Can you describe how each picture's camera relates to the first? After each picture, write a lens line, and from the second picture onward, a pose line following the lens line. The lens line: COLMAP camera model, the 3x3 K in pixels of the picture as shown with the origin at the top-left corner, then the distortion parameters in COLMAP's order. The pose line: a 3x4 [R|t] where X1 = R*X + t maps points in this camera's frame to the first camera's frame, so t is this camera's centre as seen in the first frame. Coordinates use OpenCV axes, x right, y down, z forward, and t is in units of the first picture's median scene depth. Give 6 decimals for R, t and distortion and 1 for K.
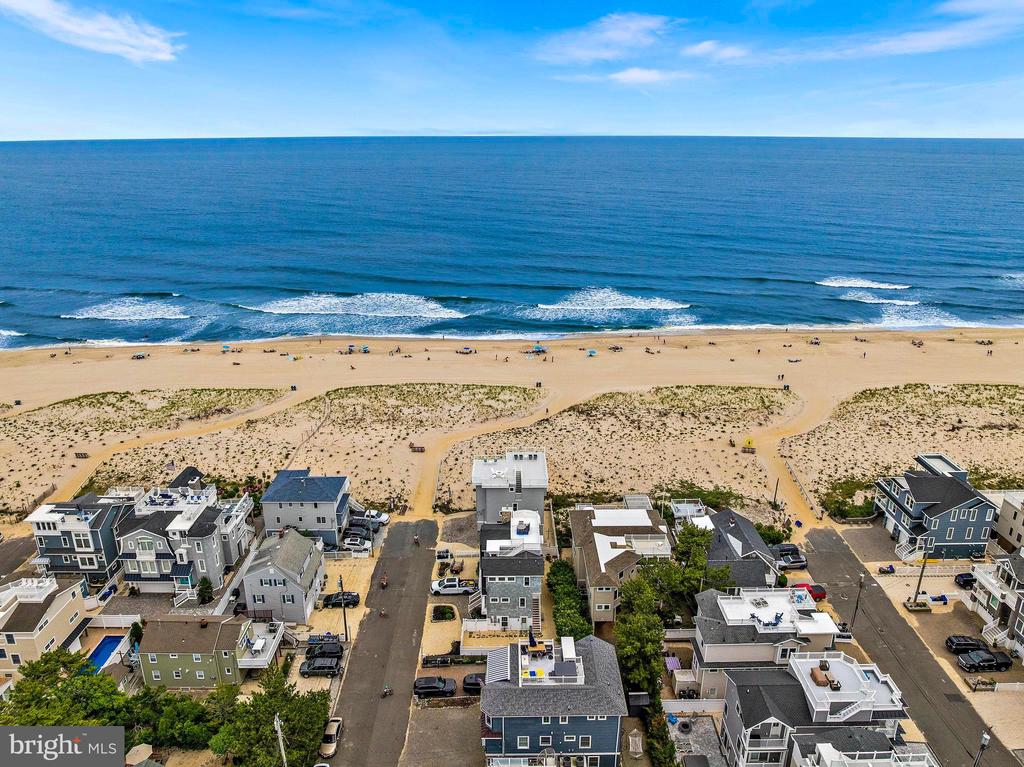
lens RADIAL K [[706.2, 0, 512.6], [0, 706.2, 381.7], [0, 0, 1]] dist [-0.033633, -0.002158]
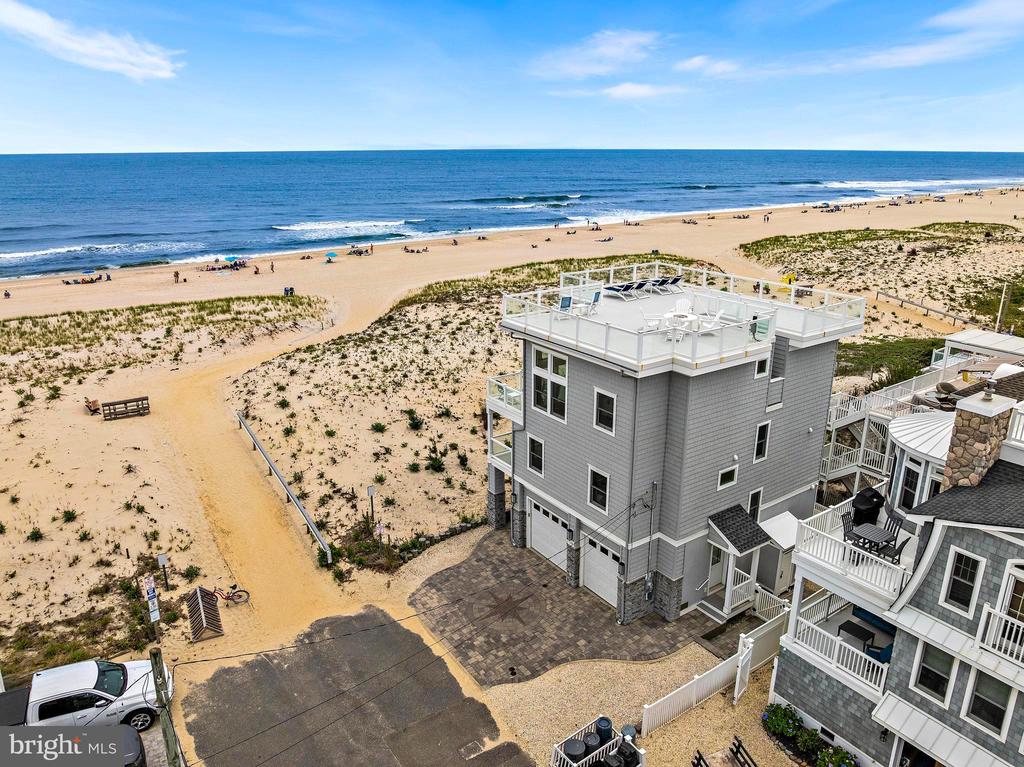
lens RADIAL K [[721.7, 0, 512.9], [0, 721.7, 380.4], [0, 0, 1]] dist [-0.040833, -0.000631]
pose [[0.823561, -0.173796, 0.539946, -0.178999], [0.184095, 0.982272, 0.035376, 0.115791], [-0.536522, 0.070268, 0.840956, 0.730396]]
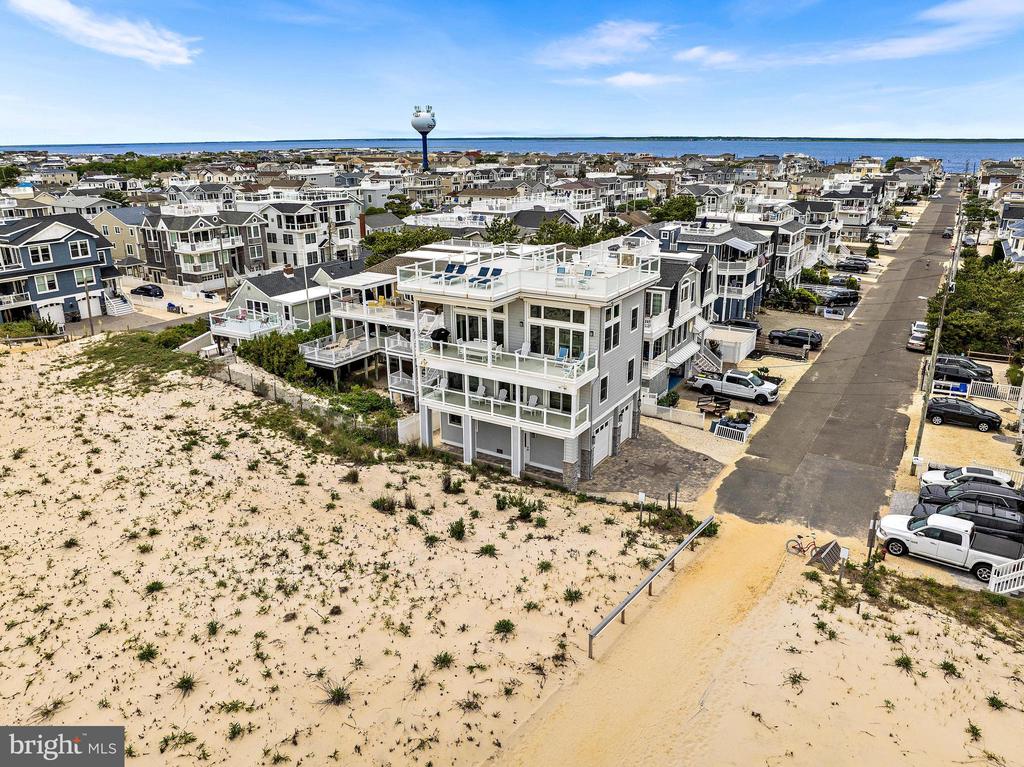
lens RADIAL K [[729.6, 0, 513.2], [0, 729.6, 371.2], [0, 0, 1]] dist [-0.038305, -0.001783]
pose [[-0.850117, -0.156572, 0.502779, -0.176548], [0.177351, 0.813869, 0.553321, -0.047794], [-0.495831, 0.559556, -0.664115, 1.170585]]
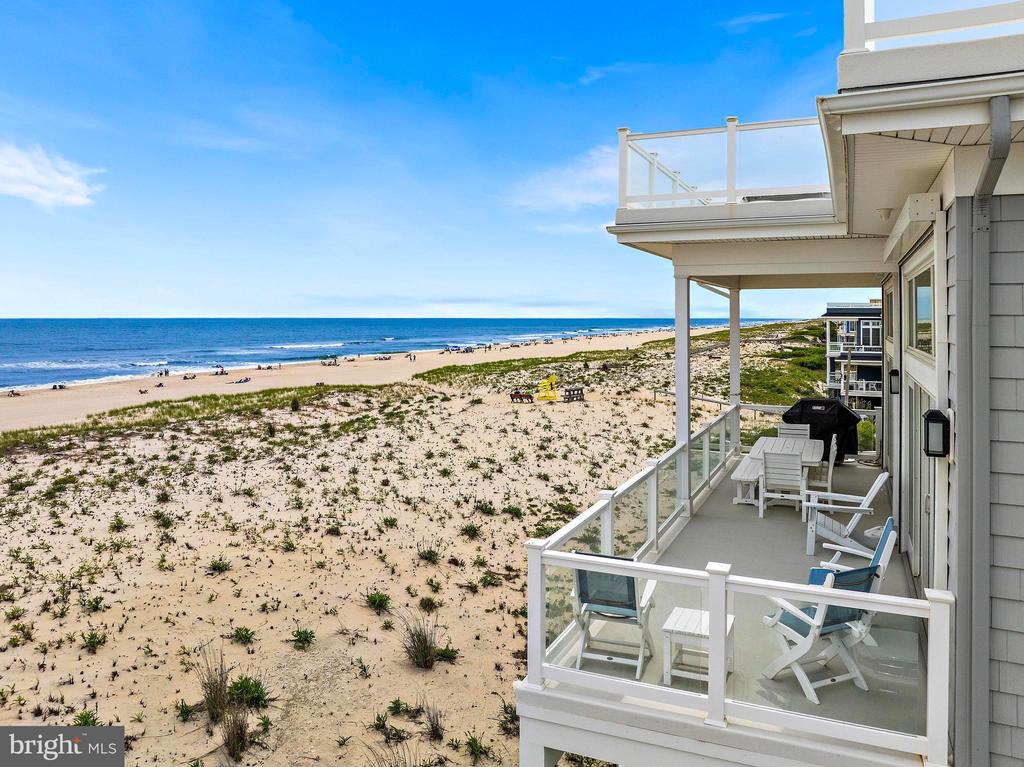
lens RADIAL K [[742.9, 0, 512.9], [0, 742.9, 313.4], [0, 0, 1]] dist [-0.037404, 0.003994]
pose [[0.420608, 0.005168, 0.907228, -0.085569], [0.295054, 0.944844, -0.142175, 0.115062], [-0.857923, 0.327481, 0.395884, 0.933307]]
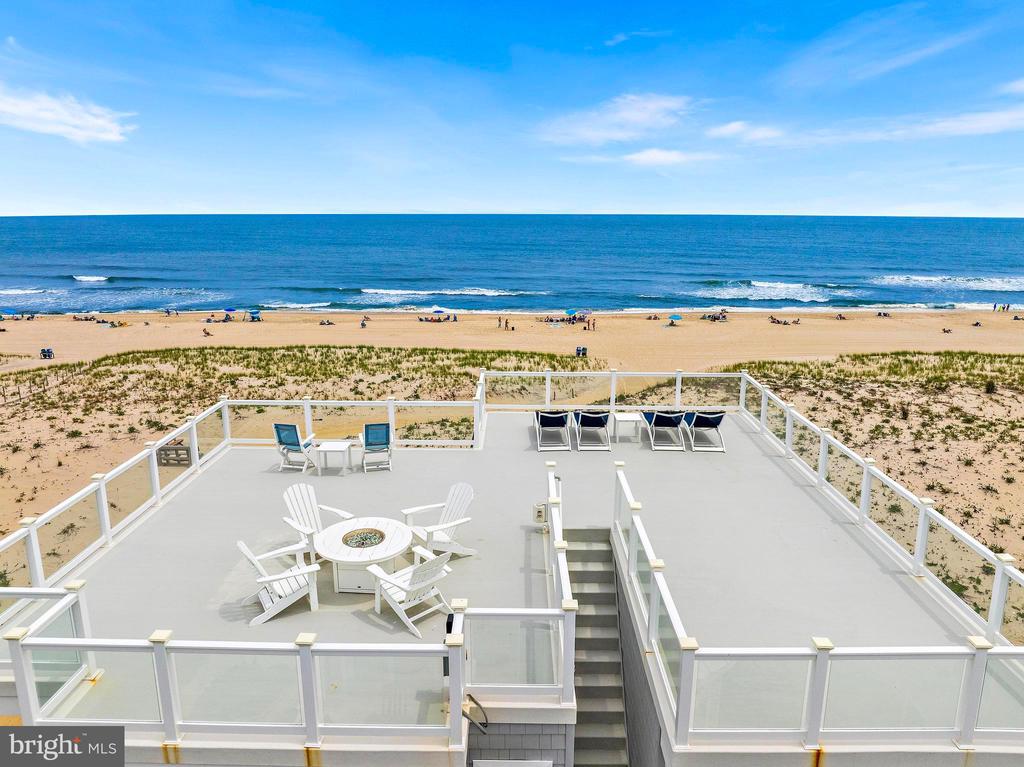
lens RADIAL K [[721.7, 0, 512.9], [0, 721.7, 380.4], [0, 0, 1]] dist [-0.040833, -0.000631]
pose [[0.999866, 0.007078, -0.014758, -0.000409], [-0.008557, 0.994674, -0.102713, 0.105075], [0.013952, 0.102825, 0.994602, 0.808691]]
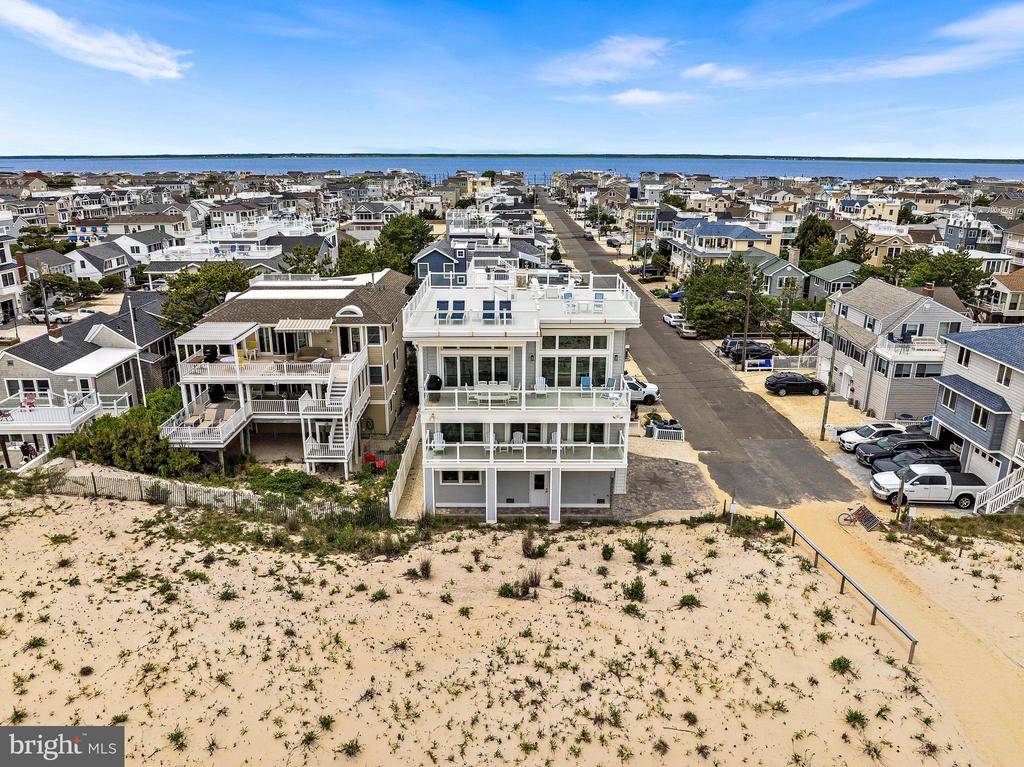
lens RADIAL K [[736.3, 0, 512.0], [0, 736.3, 368.1], [0, 0, 1]] dist [-0.038224, -0.000599]
pose [[-0.999986, -0.003635, 0.003773, 0.000858], [-0.000782, 0.815583, 0.578639, -0.055528], [-0.005181, 0.578629, -0.815575, 1.189939]]
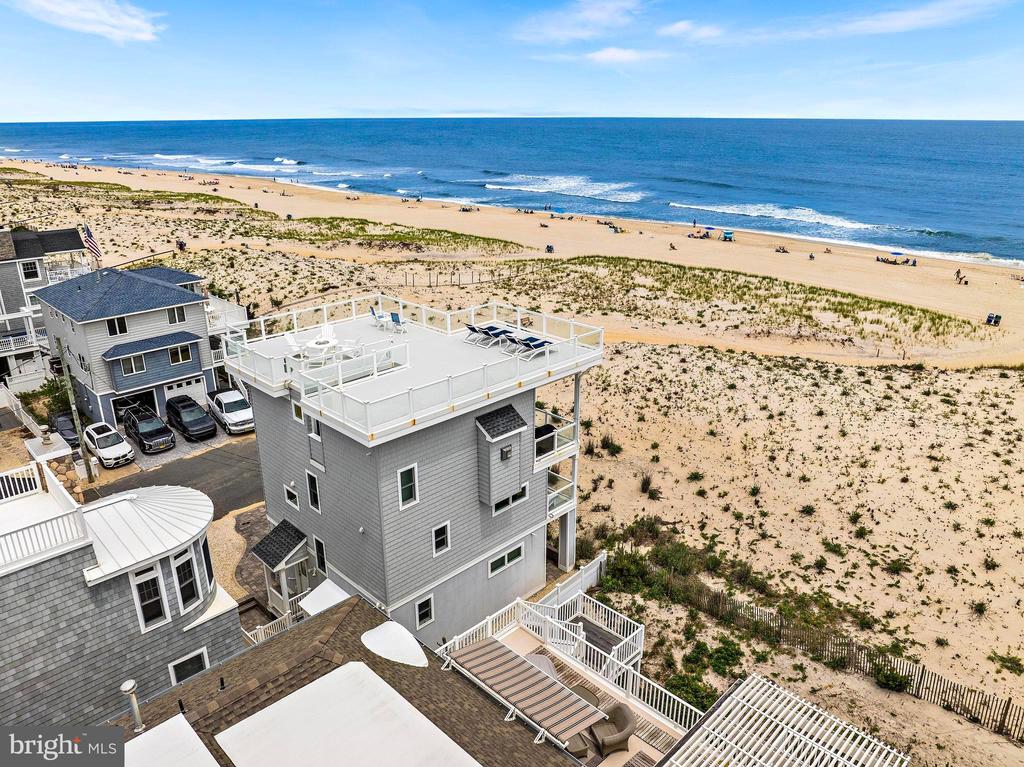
lens RADIAL K [[717.5, 0, 515.1], [0, 717.5, 382.8], [0, 0, 1]] dist [-0.043560, 0.008877]
pose [[0.706097, 0.248217, -0.663186, 0.183770], [-0.230226, 0.966140, 0.116484, 0.085065], [0.669644, 0.070434, 0.739335, 0.756497]]
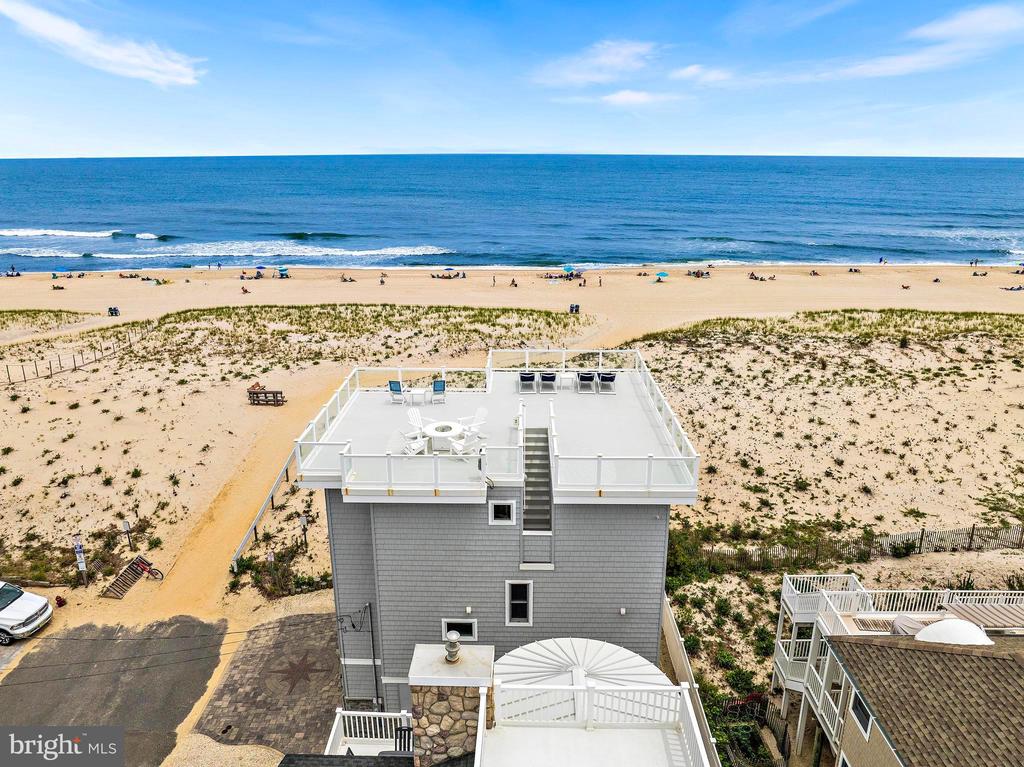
lens RADIAL K [[719.0, 0, 512.2], [0, 719.0, 378.6], [0, 0, 1]] dist [-0.039852, -0.001717]
pose [[0.999700, 0.007668, -0.023277, 0.005098], [-0.008291, 0.999607, -0.026768, 0.105715], [0.023063, 0.026953, 0.999371, 0.698604]]
